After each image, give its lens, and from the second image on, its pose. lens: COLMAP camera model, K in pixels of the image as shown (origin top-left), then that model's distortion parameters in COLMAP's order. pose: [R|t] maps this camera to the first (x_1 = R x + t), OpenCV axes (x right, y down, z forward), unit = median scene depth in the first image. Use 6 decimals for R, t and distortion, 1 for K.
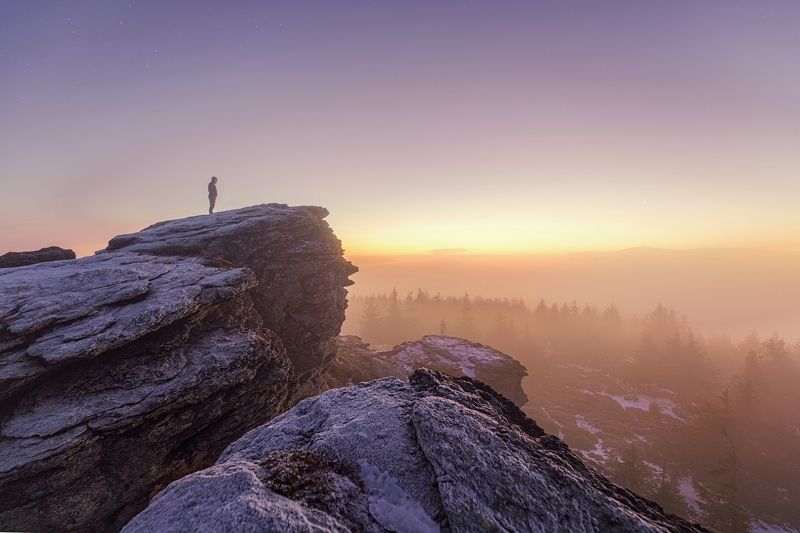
lens RADIAL K [[376.3, 0, 400.0], [0, 376.3, 266.5], [0, 0, 1]] dist [0.006820, 0.000046]
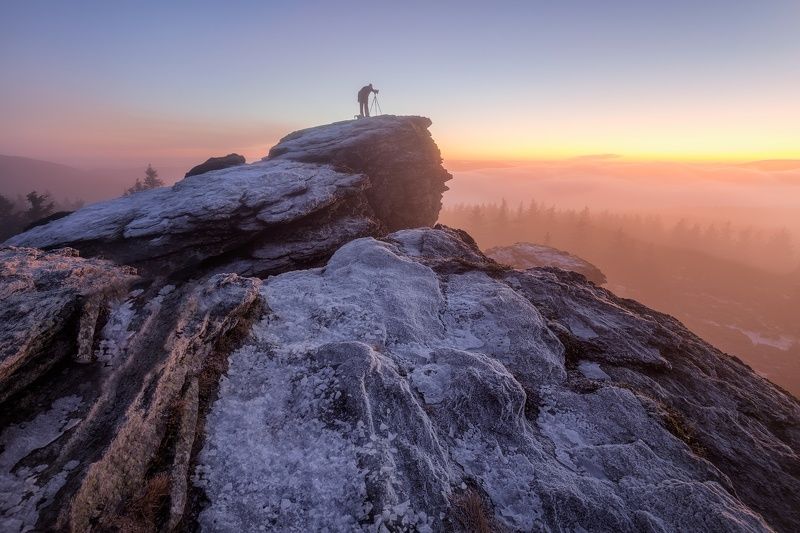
lens RADIAL K [[376.3, 0, 400.0], [0, 376.3, 266.5], [0, 0, 1]] dist [0.006820, 0.000046]
pose [[0.959630, 0.093160, -0.265389, 0.166283], [-0.026160, 0.969027, 0.245565, -0.013768], [0.280046, -0.228709, 0.932345, -0.460895]]
